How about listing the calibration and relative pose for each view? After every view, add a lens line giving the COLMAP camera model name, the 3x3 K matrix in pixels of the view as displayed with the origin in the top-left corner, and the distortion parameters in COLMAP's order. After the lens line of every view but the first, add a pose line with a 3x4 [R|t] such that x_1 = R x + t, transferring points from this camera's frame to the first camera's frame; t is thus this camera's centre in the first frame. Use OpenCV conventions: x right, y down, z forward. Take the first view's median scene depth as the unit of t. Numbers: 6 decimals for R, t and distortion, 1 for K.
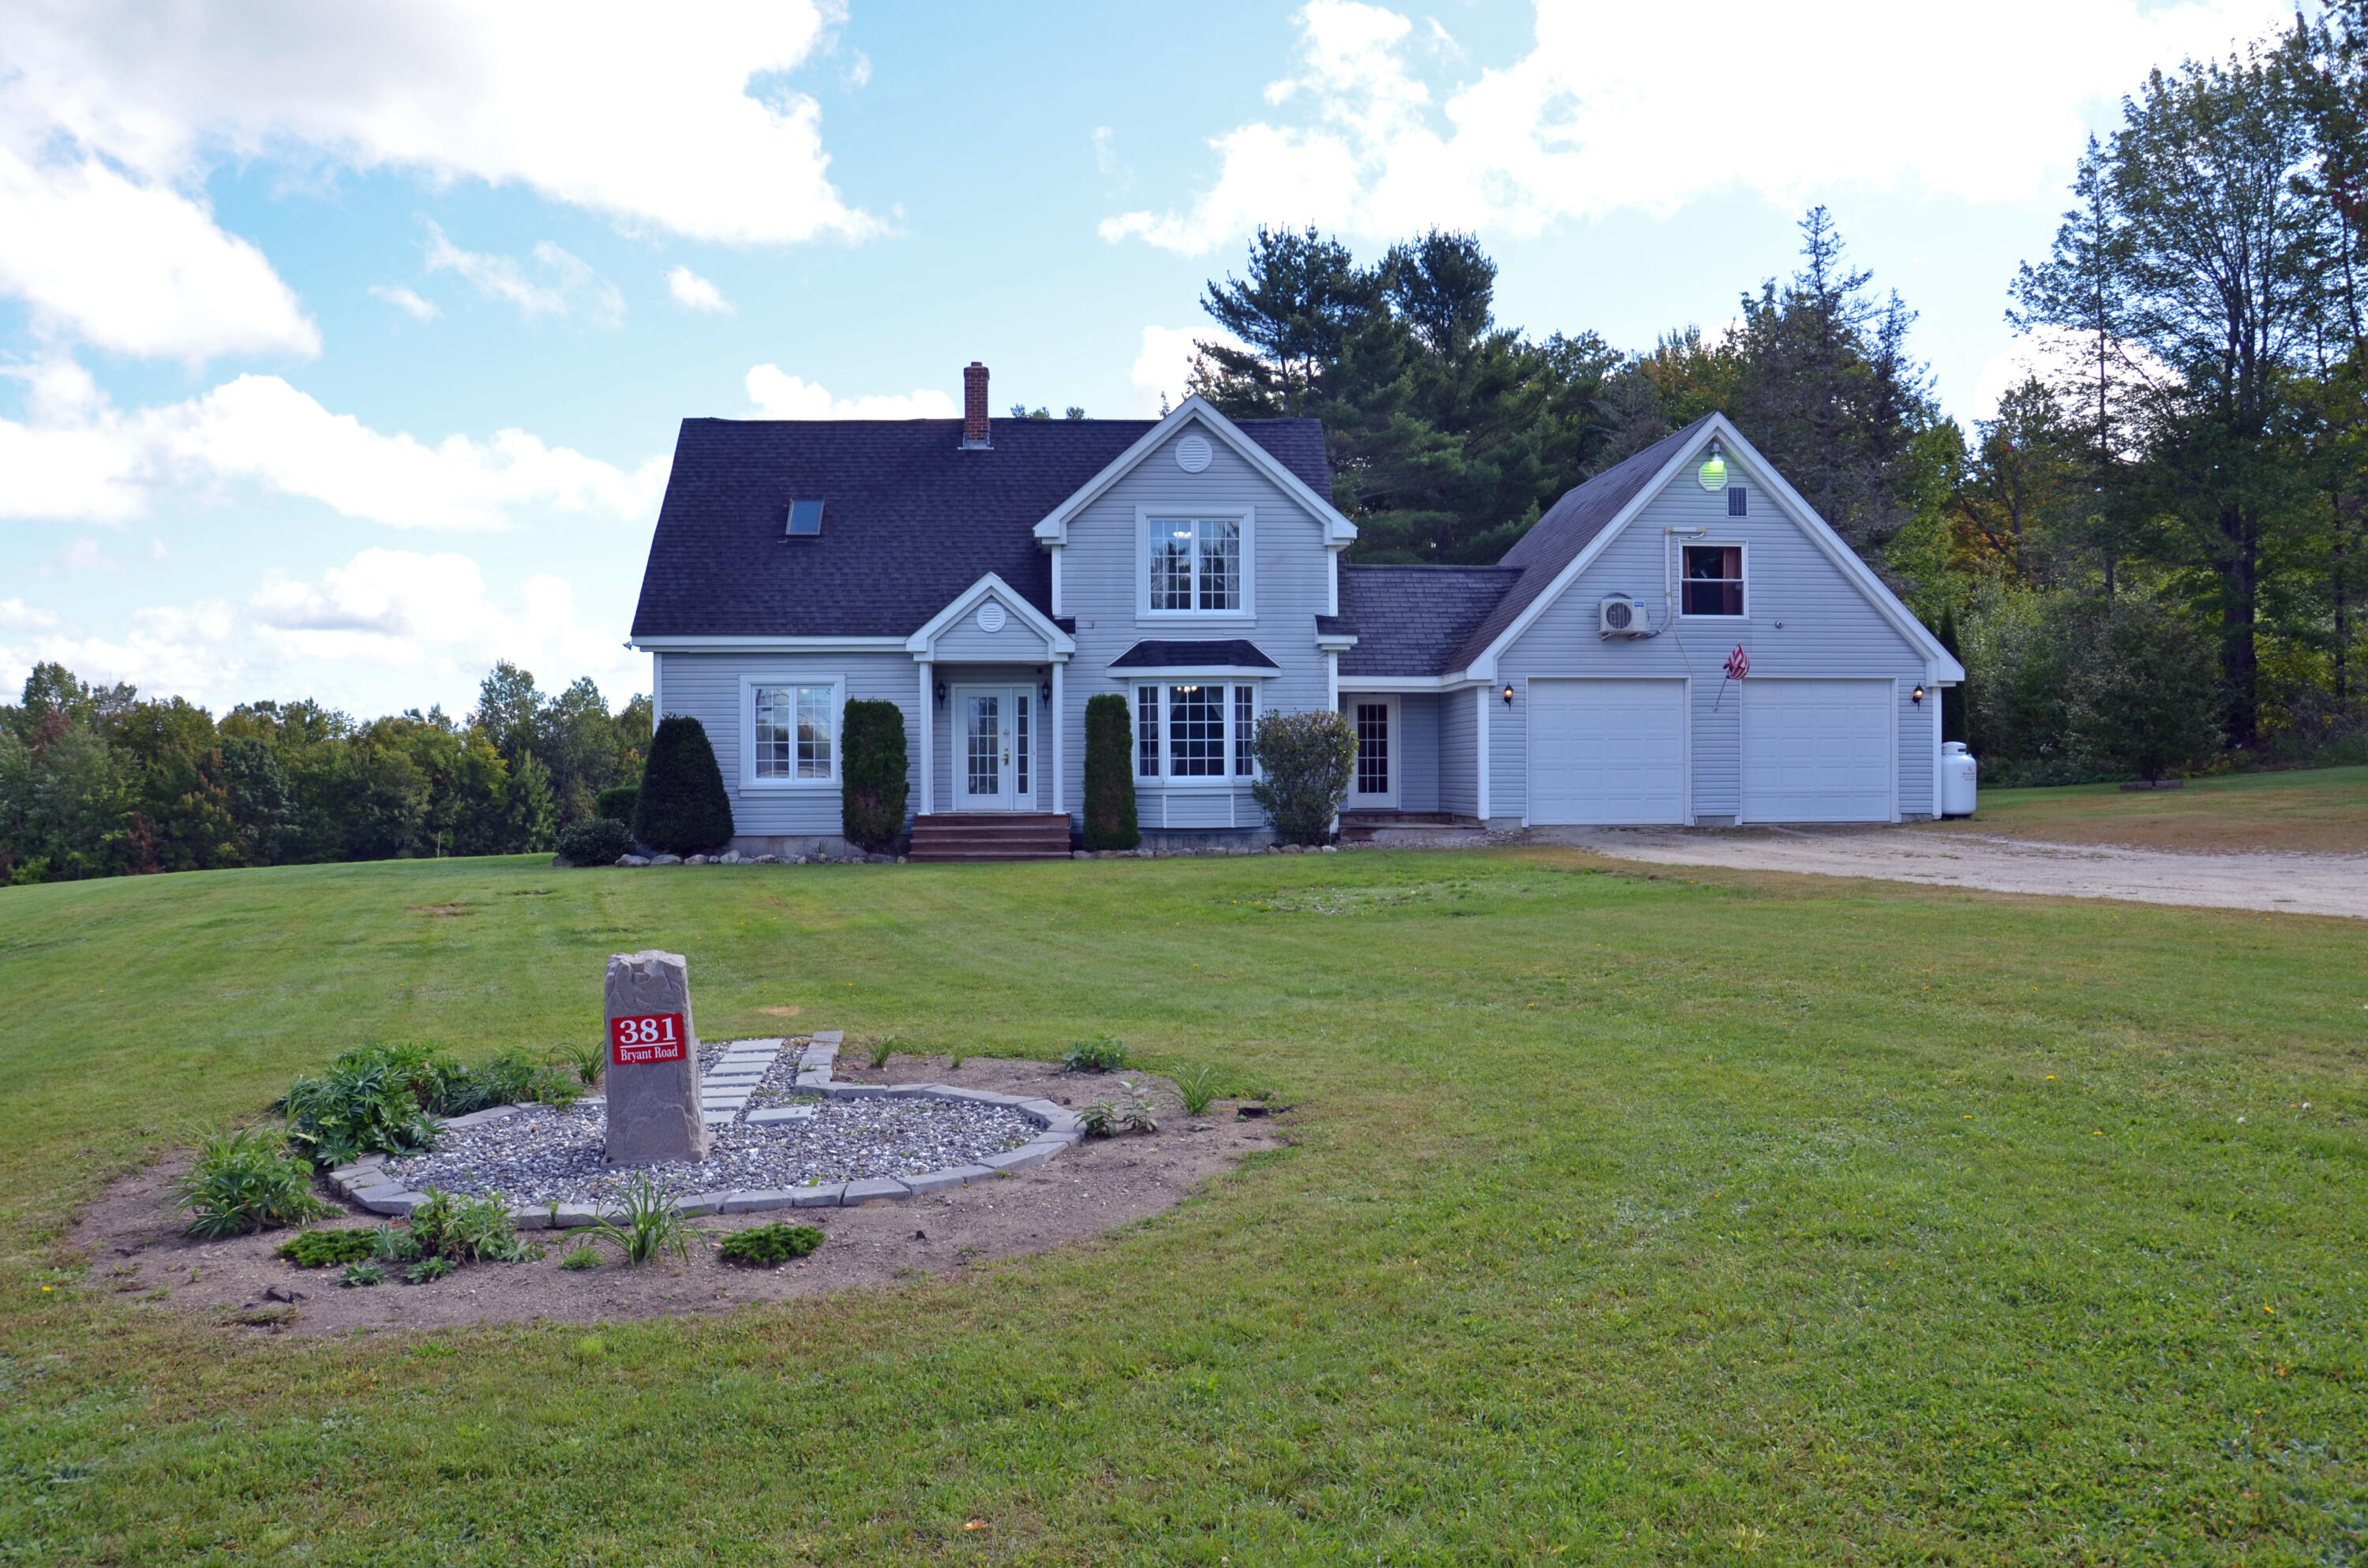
lens RADIAL K [[1859.7, 0, 1184.0], [0, 1859.7, 784.0], [0, 0, 1]] dist [-0.133808, 0.093271]
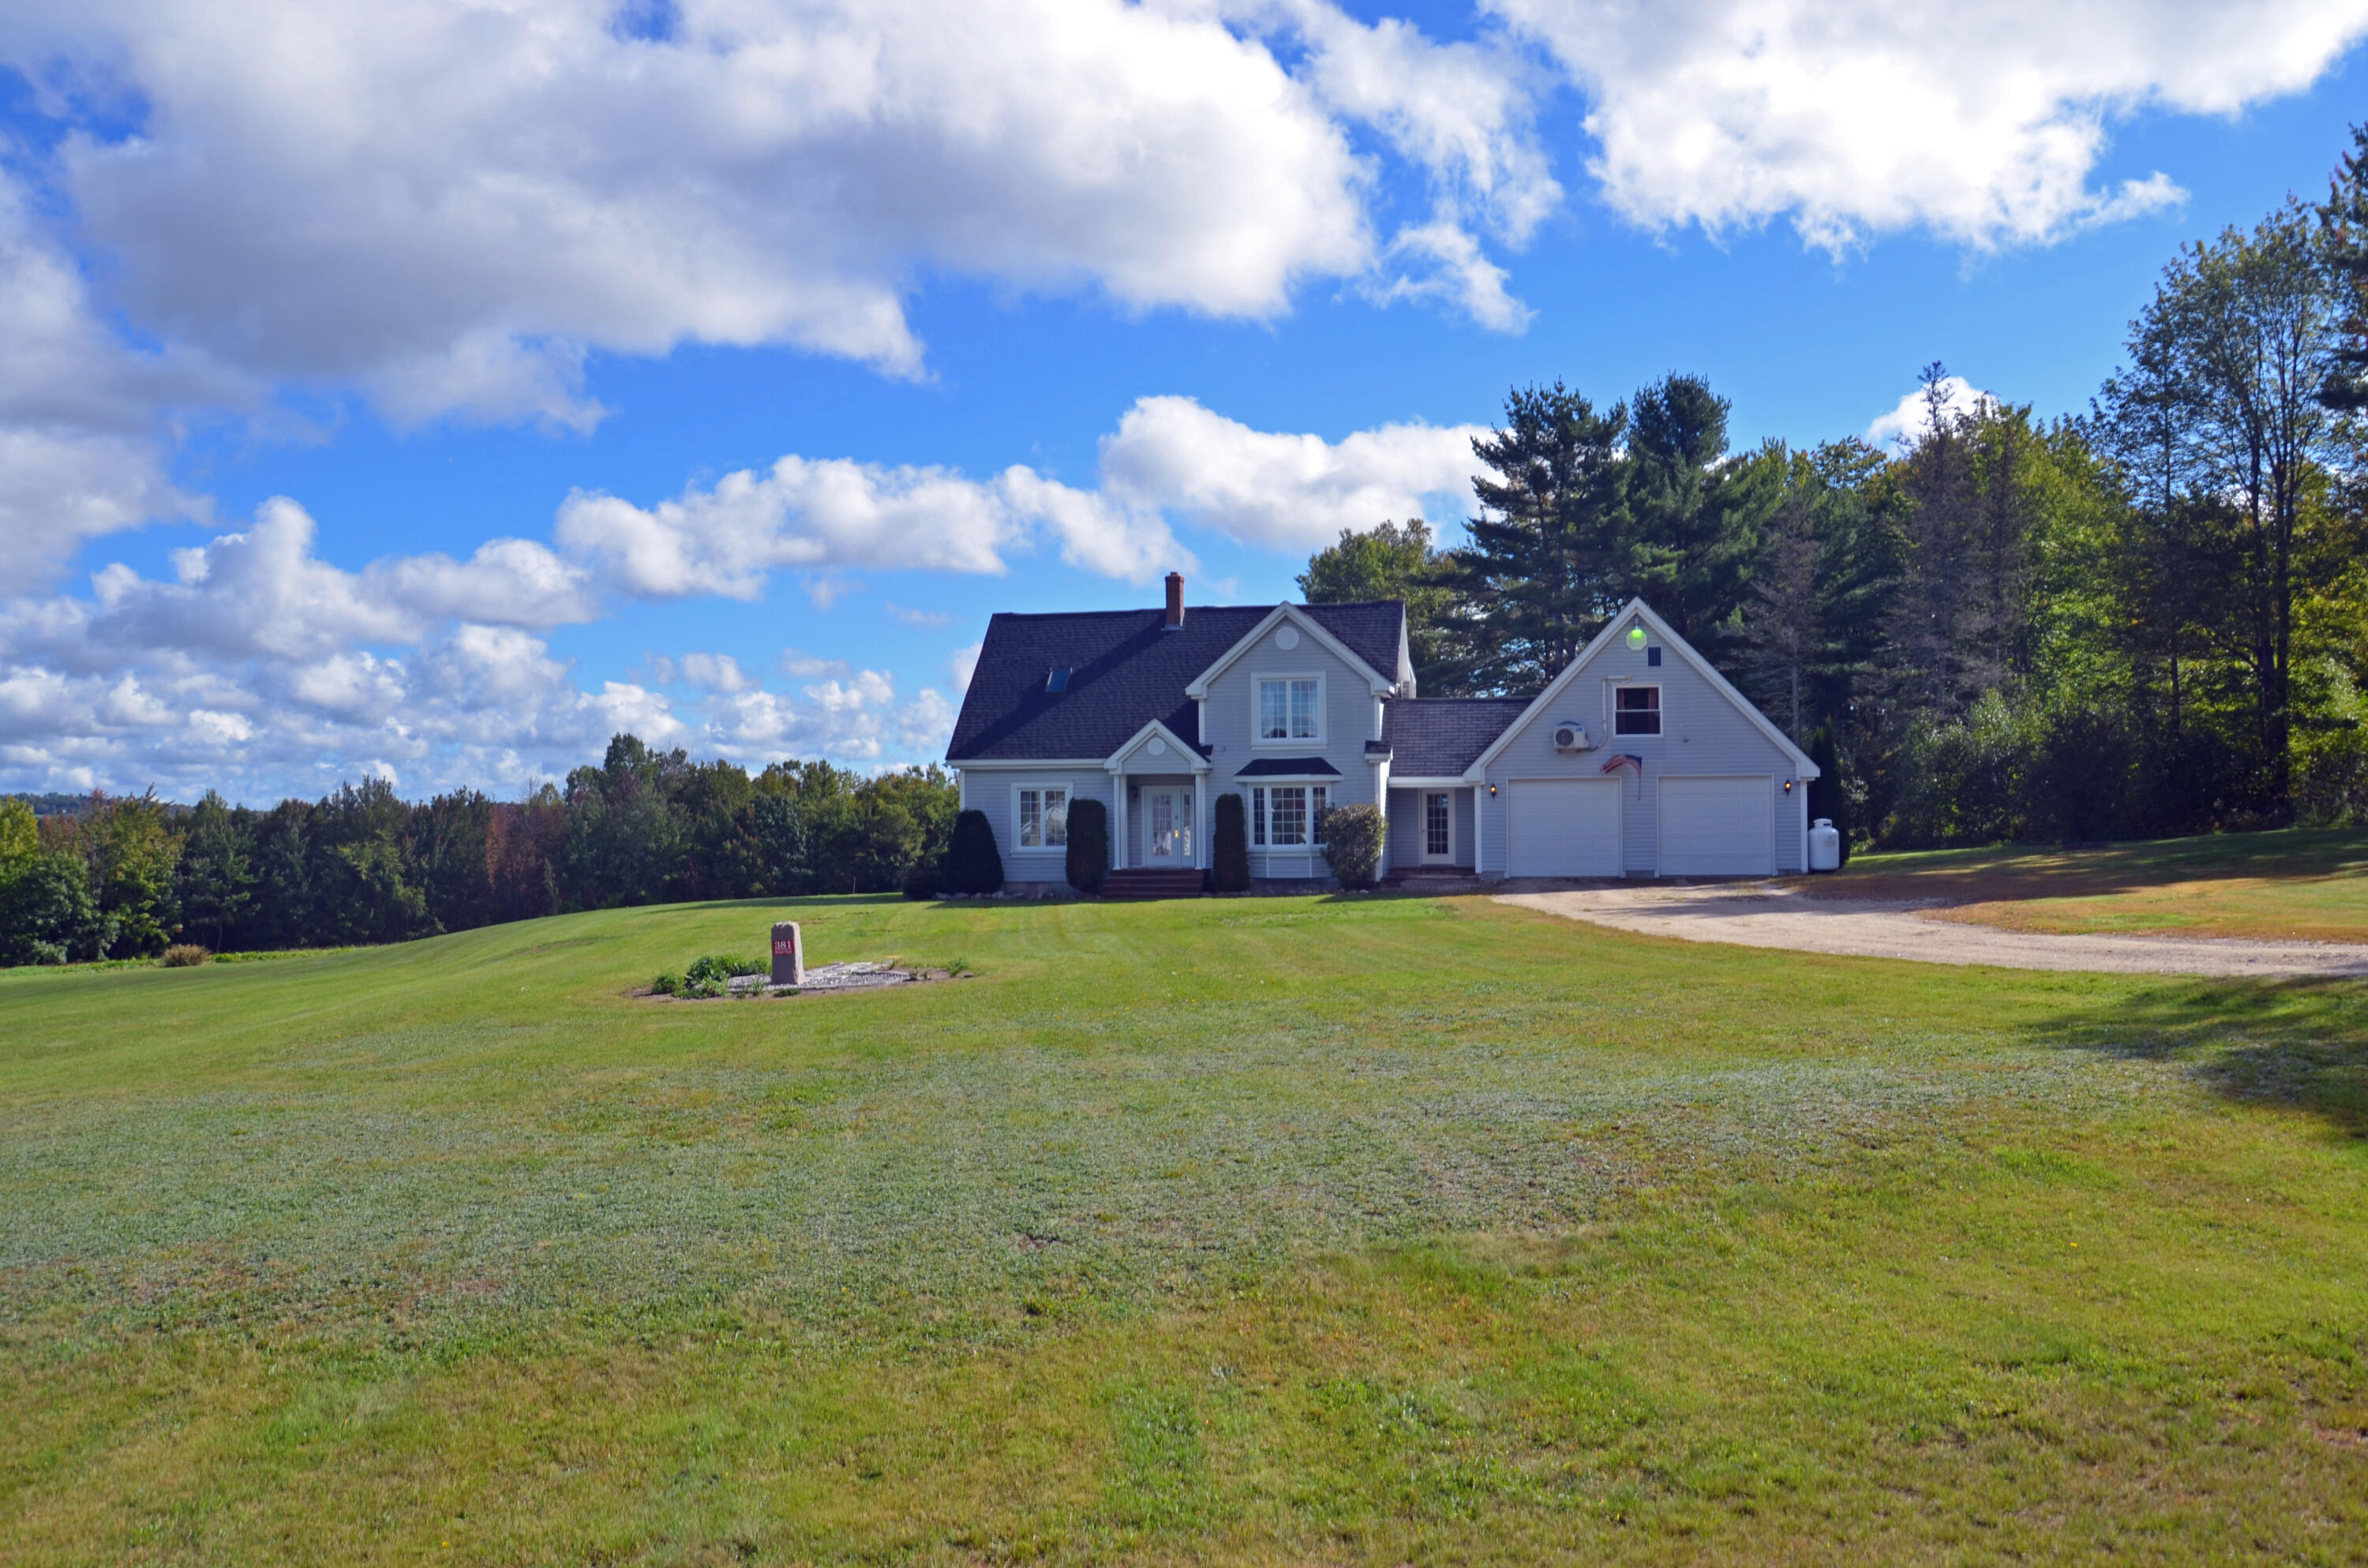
lens RADIAL K [[1853.4, 0, 1184.0], [0, 1853.4, 784.0], [0, 0, 1]] dist [-0.179451, -0.000327]
pose [[0.964507, -0.008932, -0.263904, 0.323250], [0.002993, 0.999733, -0.022900, -0.019486], [0.264039, 0.021298, 0.964277, -0.510685]]
